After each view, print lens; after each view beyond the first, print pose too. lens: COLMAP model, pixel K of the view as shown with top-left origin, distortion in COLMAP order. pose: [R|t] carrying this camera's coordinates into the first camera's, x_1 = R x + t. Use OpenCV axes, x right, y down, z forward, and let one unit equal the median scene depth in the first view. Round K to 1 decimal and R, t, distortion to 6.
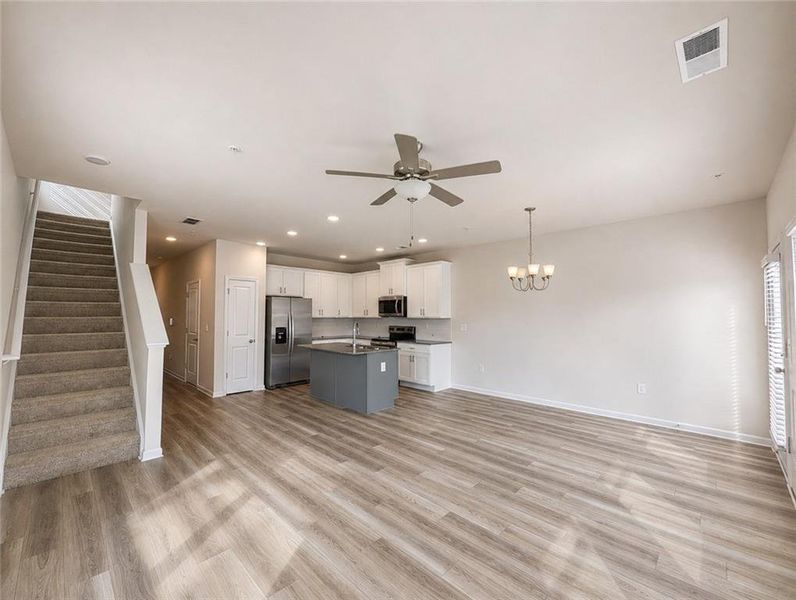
lens RADIAL K [[335.6, 0, 402.7], [0, 335.6, 300.0], [0, 0, 1]] dist [0.002159, 0.000033]
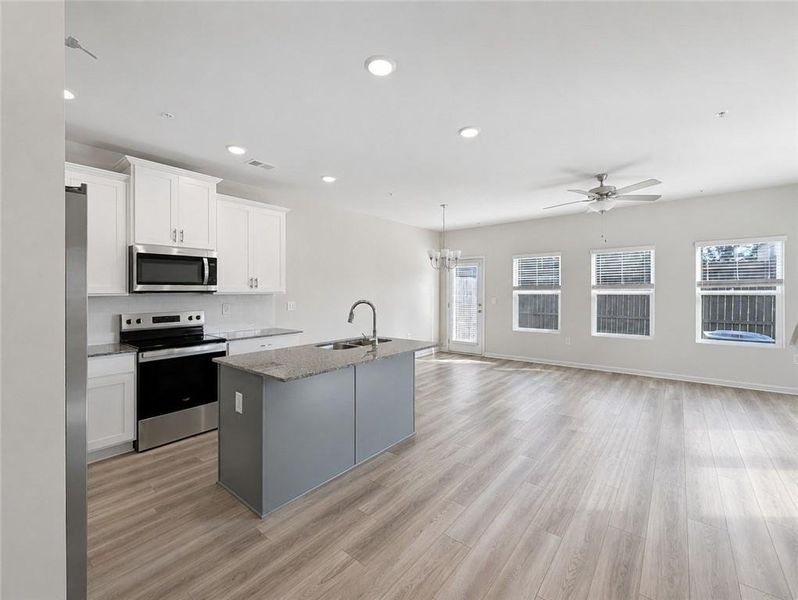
lens RADIAL K [[336.4, 0, 401.3], [0, 336.4, 296.9], [0, 0, 1]] dist [0.002159, 0.000033]
pose [[-0.080687, -0.020595, 0.996527, -0.517236], [-0.036581, 0.999174, 0.017688, 0.037016], [-0.996068, -0.035027, -0.081373, 0.733806]]
